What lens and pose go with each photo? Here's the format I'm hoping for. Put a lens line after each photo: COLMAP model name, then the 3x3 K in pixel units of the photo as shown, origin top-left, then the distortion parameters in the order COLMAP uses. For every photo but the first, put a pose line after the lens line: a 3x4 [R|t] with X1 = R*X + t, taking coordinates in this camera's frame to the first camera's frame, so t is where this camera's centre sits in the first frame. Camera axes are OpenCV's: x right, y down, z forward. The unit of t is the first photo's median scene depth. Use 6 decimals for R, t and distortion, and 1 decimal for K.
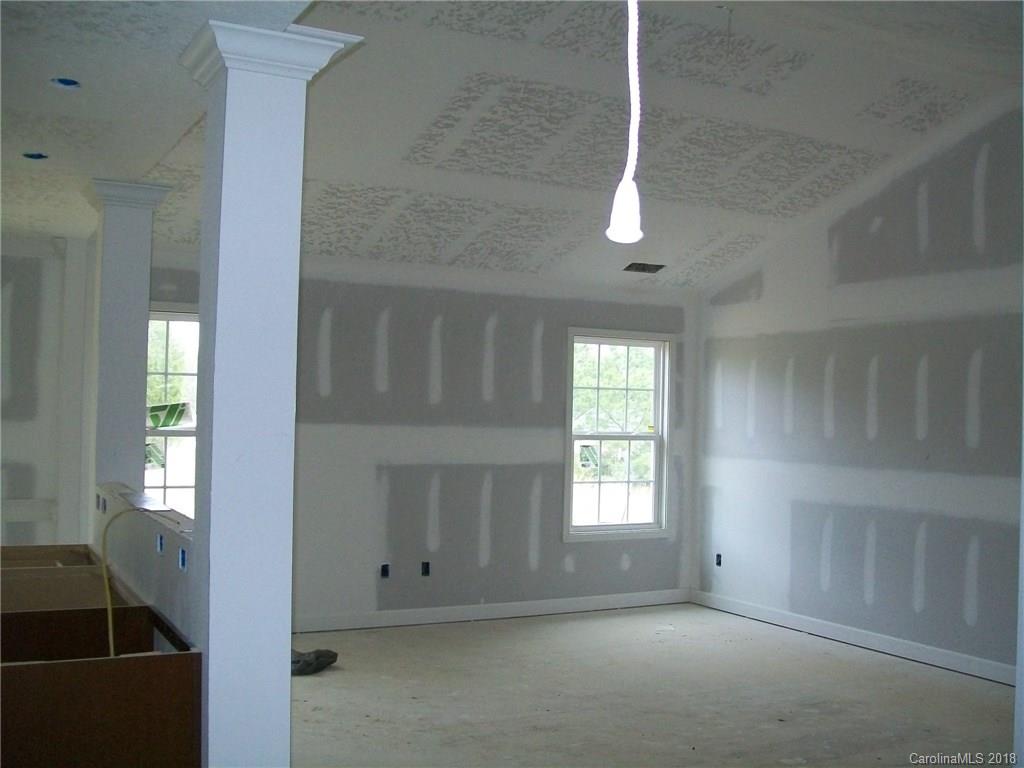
lens RADIAL K [[1127.3, 0, 512.0], [0, 1127.3, 384.0], [0, 0, 1]] dist [-0.115943, 0.024646]
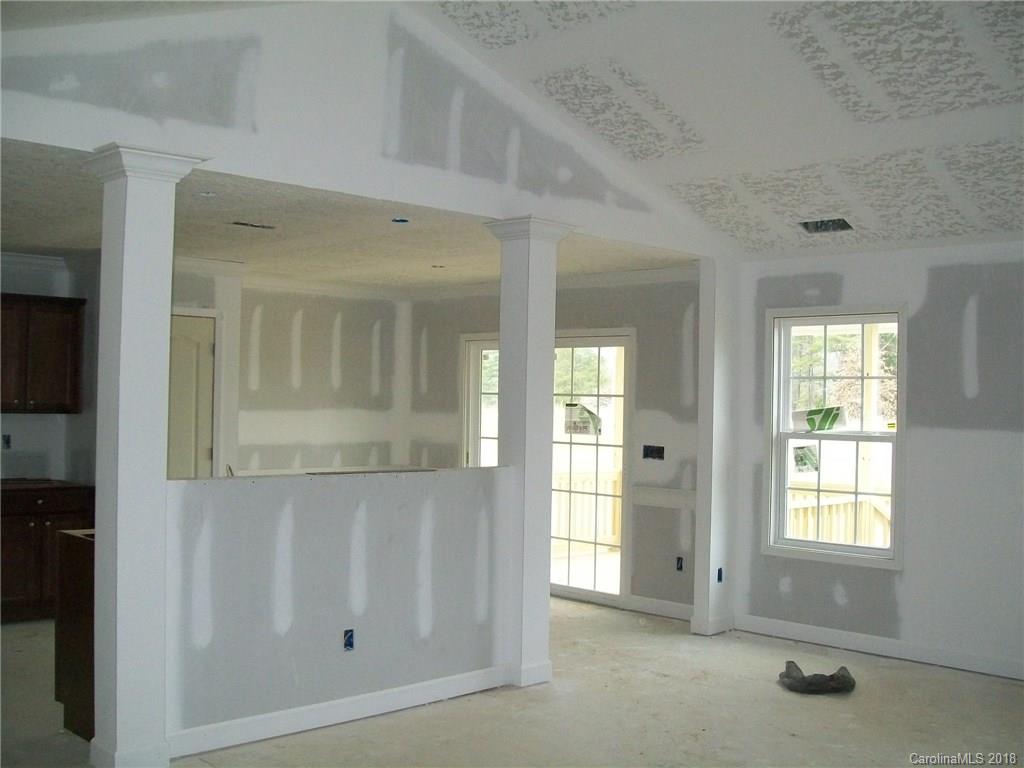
lens RADIAL K [[1127.3, 0, 512.0], [0, 1127.3, 384.0], [0, 0, 1]] dist [-0.115943, 0.024646]
pose [[0.270038, -0.030505, -0.962366, 0.588626], [0.001588, 0.999511, -0.031236, 0.027653], [0.962848, 0.006907, 0.269954, 0.459652]]
